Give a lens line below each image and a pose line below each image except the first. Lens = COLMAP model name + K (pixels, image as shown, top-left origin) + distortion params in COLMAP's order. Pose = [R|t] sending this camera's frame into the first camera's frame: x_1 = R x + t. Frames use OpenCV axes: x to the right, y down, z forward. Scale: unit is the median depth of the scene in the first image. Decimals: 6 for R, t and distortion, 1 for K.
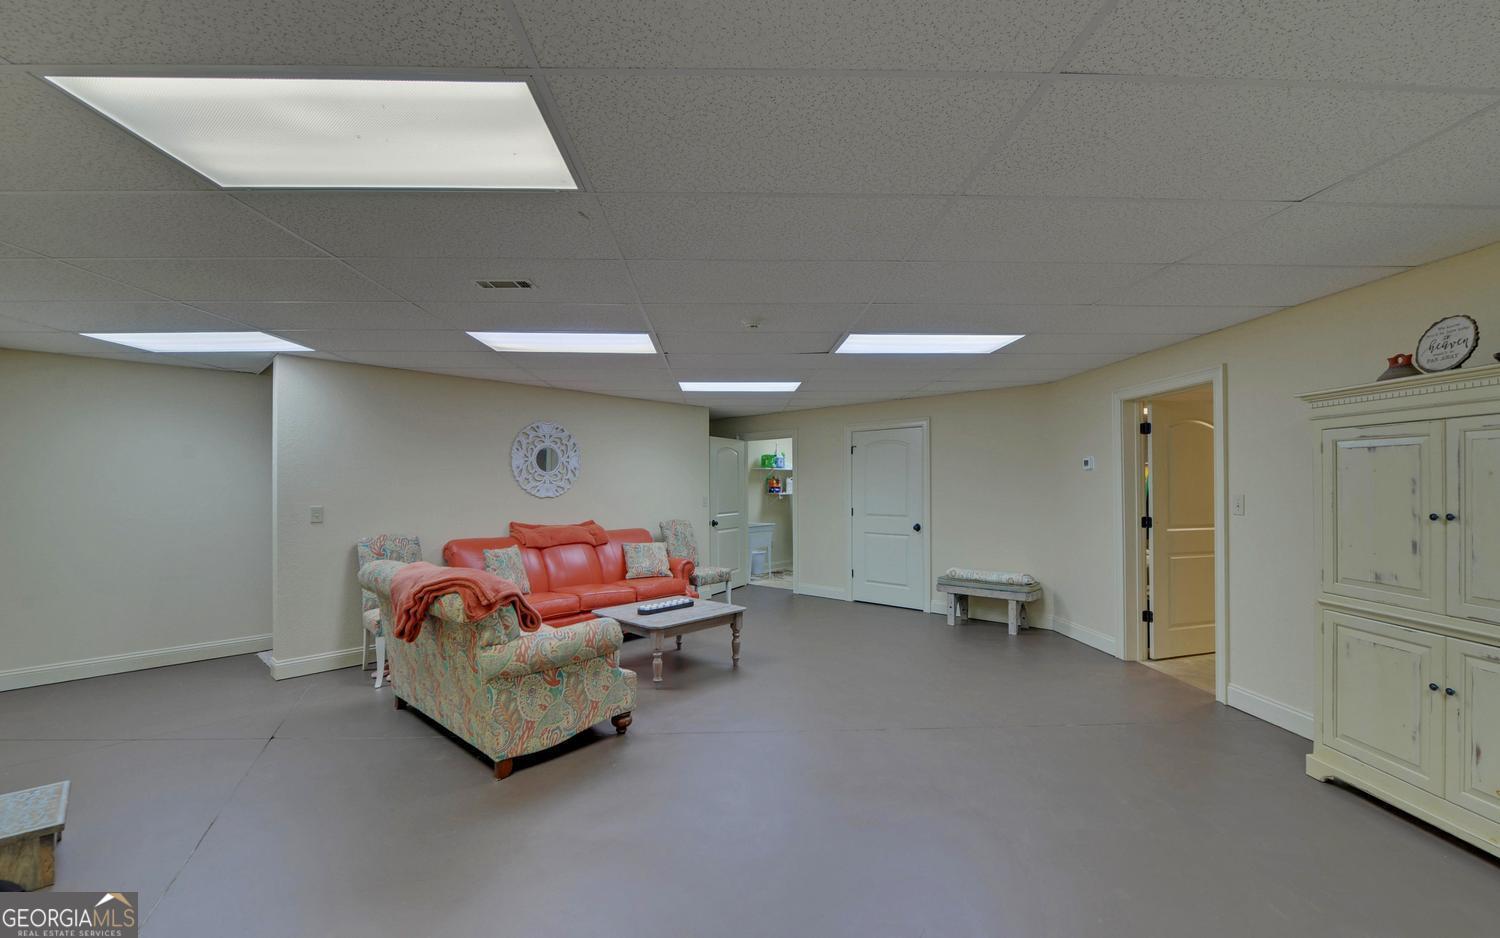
lens RADIAL K [[615.0, 0, 756.3], [0, 615.0, 476.3], [0, 0, 1]] dist [0.008618, -0.000141]
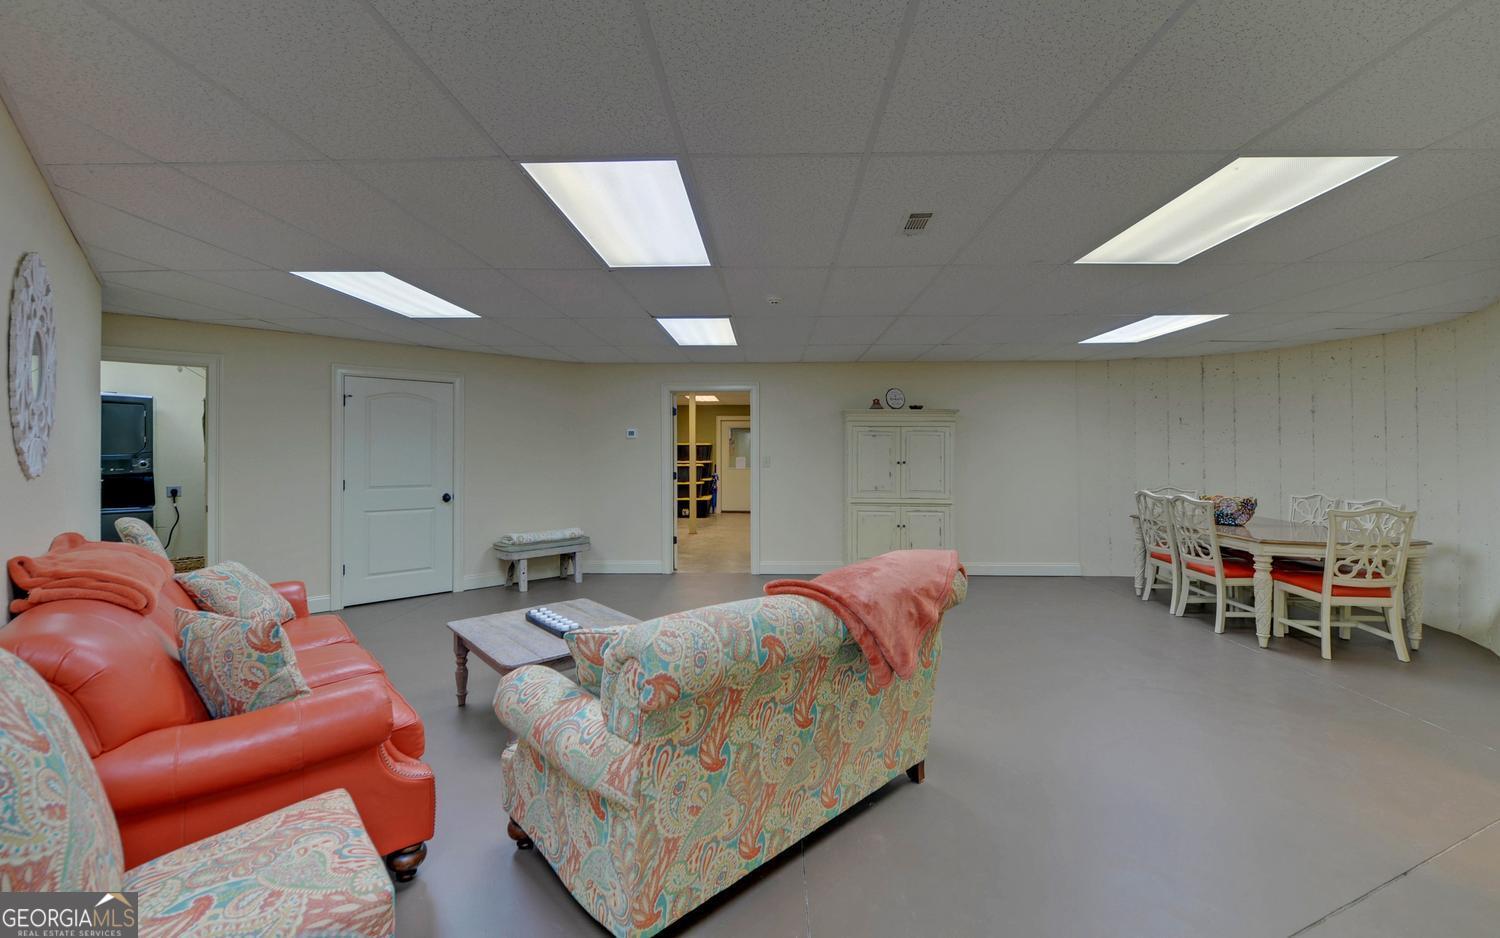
lens RADIAL K [[615.0, 0, 753.7], [0, 615.0, 462.6], [0, 0, 1]] dist [0.008618, -0.000141]
pose [[0.083983, -0.013175, 0.996380, -0.708293], [-0.017332, 0.999742, 0.014681, 0.015730], [-0.996316, -0.018502, 0.083733, 0.612502]]
